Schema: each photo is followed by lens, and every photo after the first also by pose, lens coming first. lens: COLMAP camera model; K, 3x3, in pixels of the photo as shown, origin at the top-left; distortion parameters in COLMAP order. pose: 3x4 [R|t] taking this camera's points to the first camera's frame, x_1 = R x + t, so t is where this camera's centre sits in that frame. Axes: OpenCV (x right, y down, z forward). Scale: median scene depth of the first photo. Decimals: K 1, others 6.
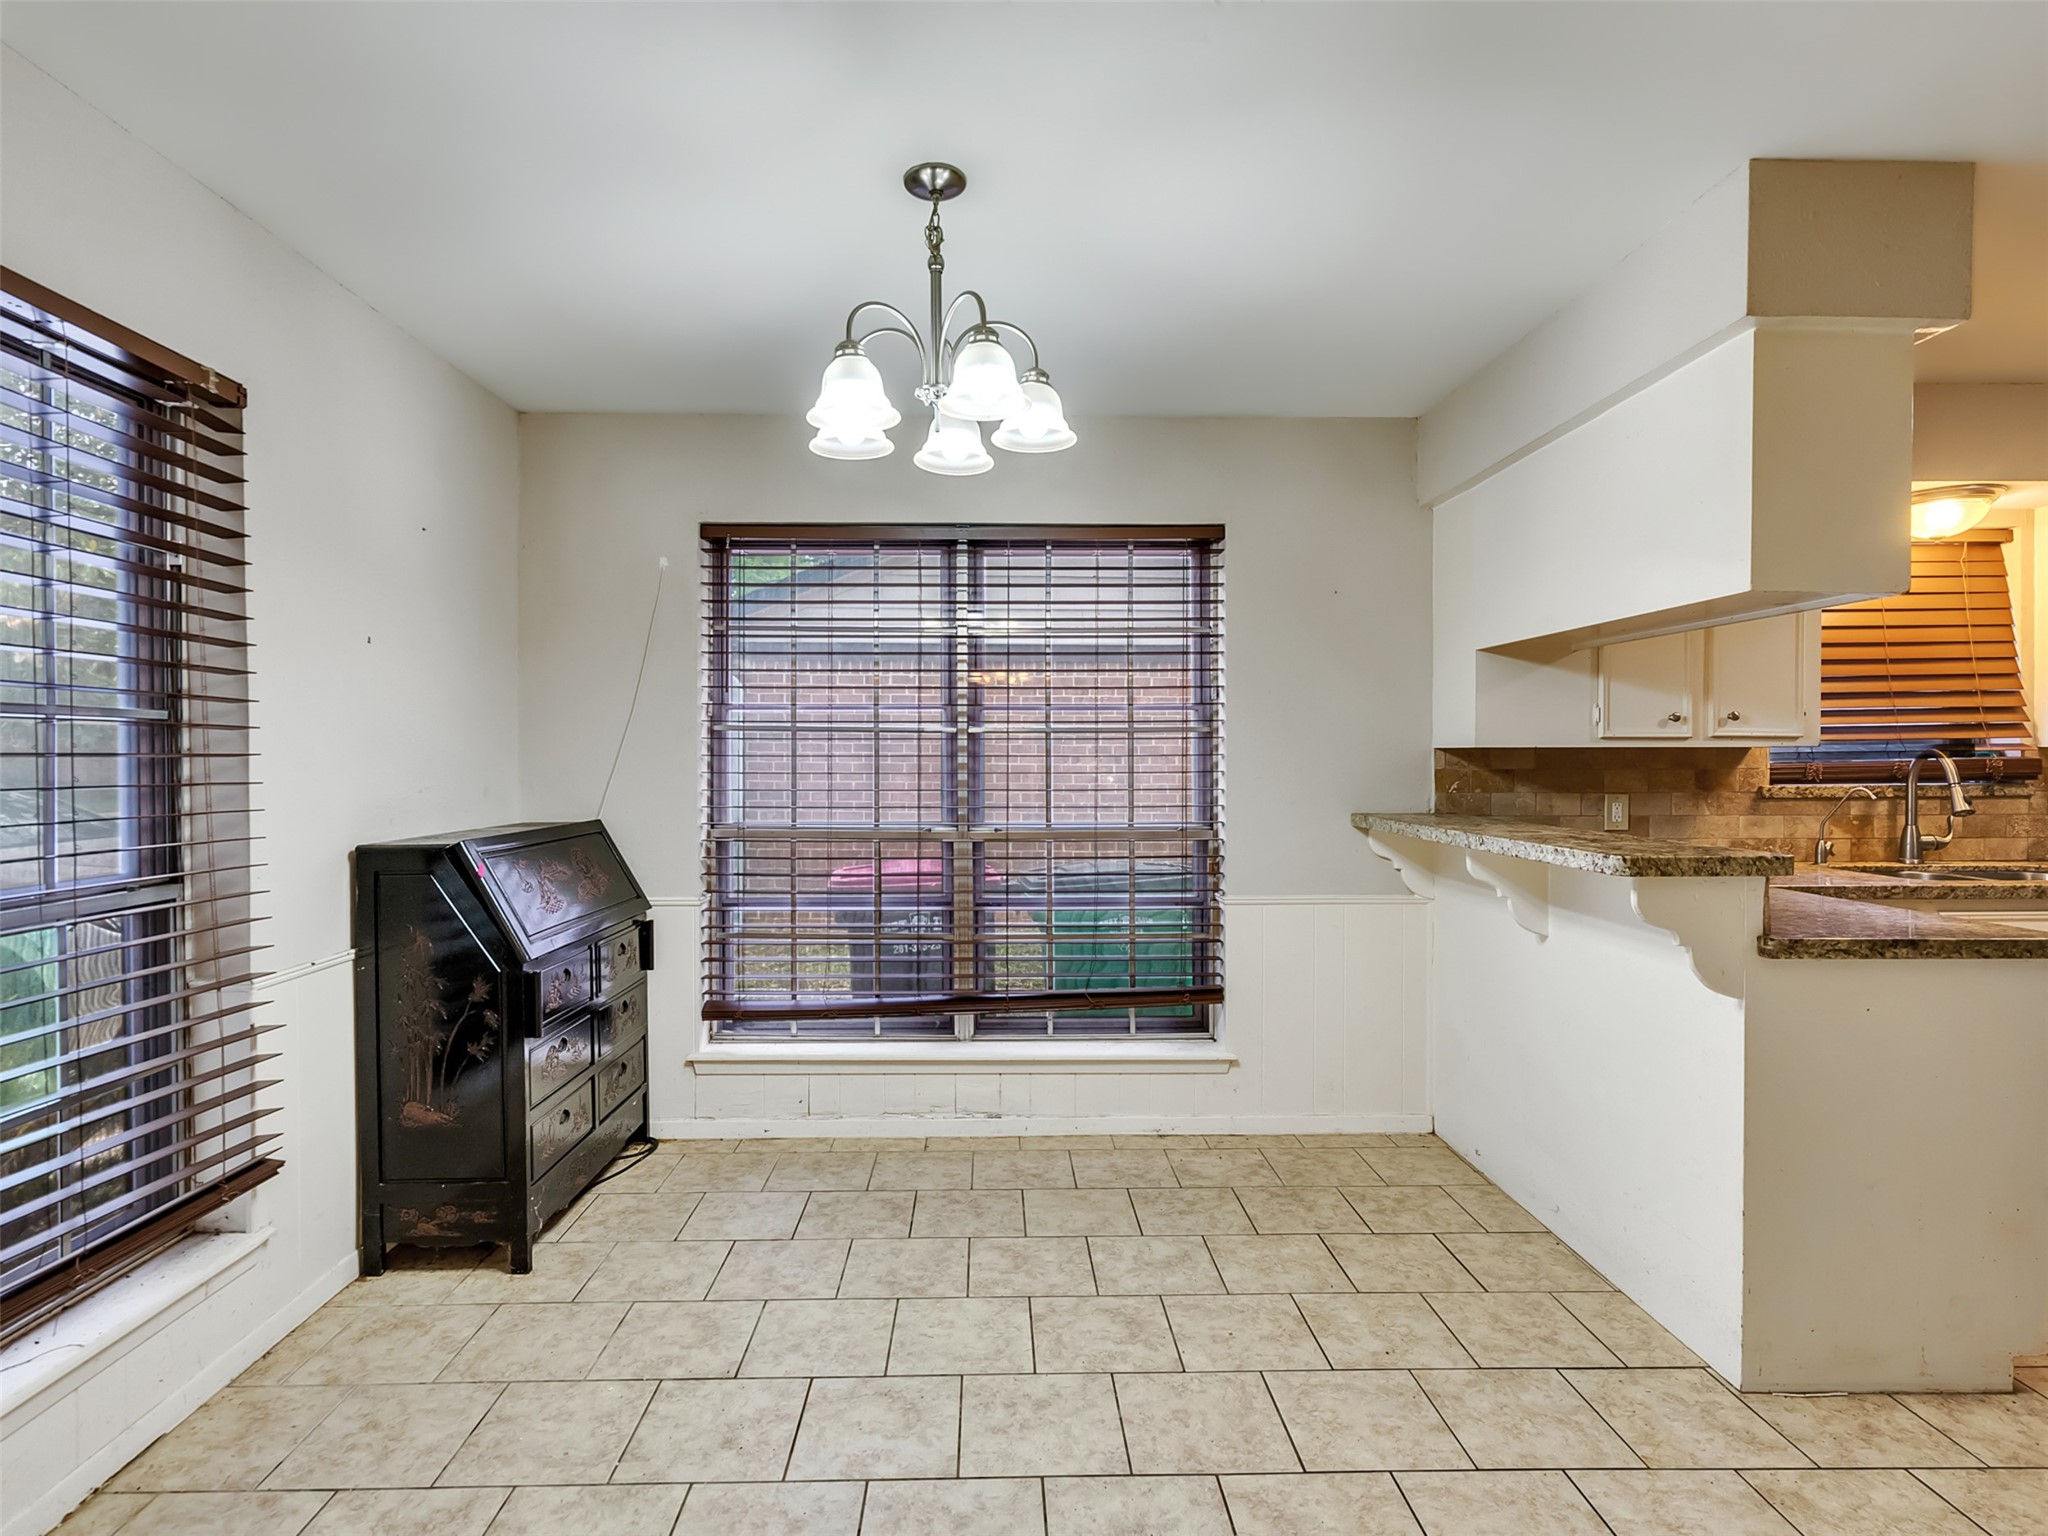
lens RADIAL K [[1045.7, 0, 1008.0], [0, 1045.7, 765.2], [0, 0, 1]] dist [-0.000742, 0.000046]
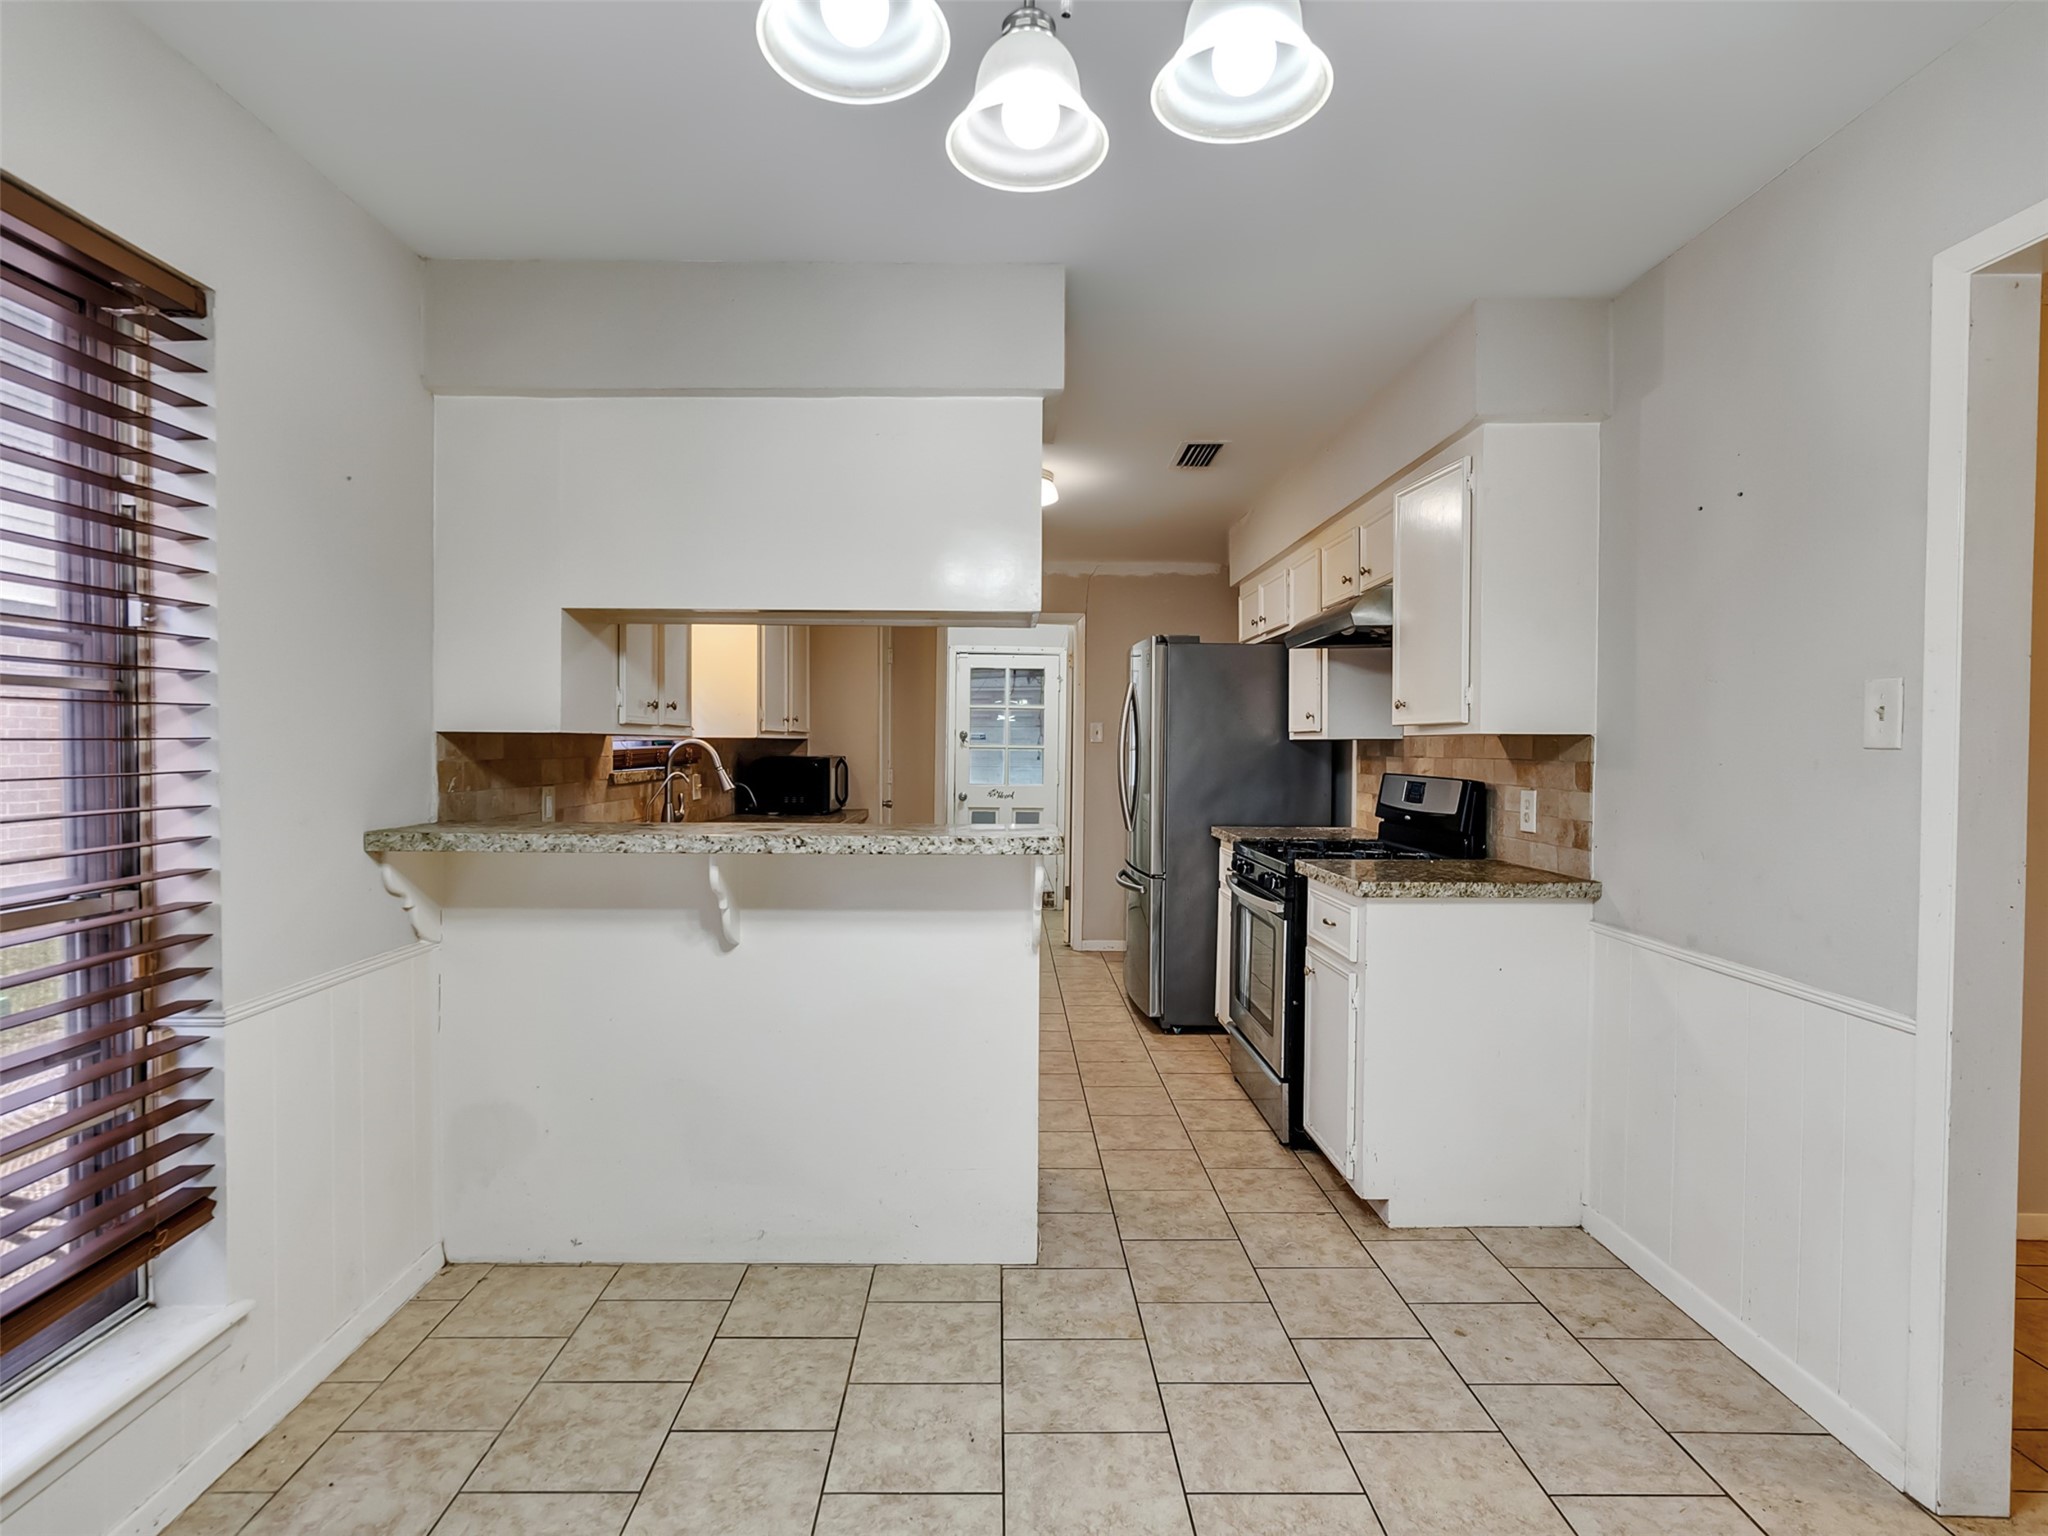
lens RADIAL K [[1045.7, 0, 1008.0], [0, 1045.7, 765.2], [0, 0, 1]] dist [-0.000742, 0.000046]
pose [[0.013369, -0.018975, 0.999731, -0.330436], [0.002568, 0.999817, 0.018943, -0.006480], [-0.999907, 0.002314, 0.013416, 0.650765]]
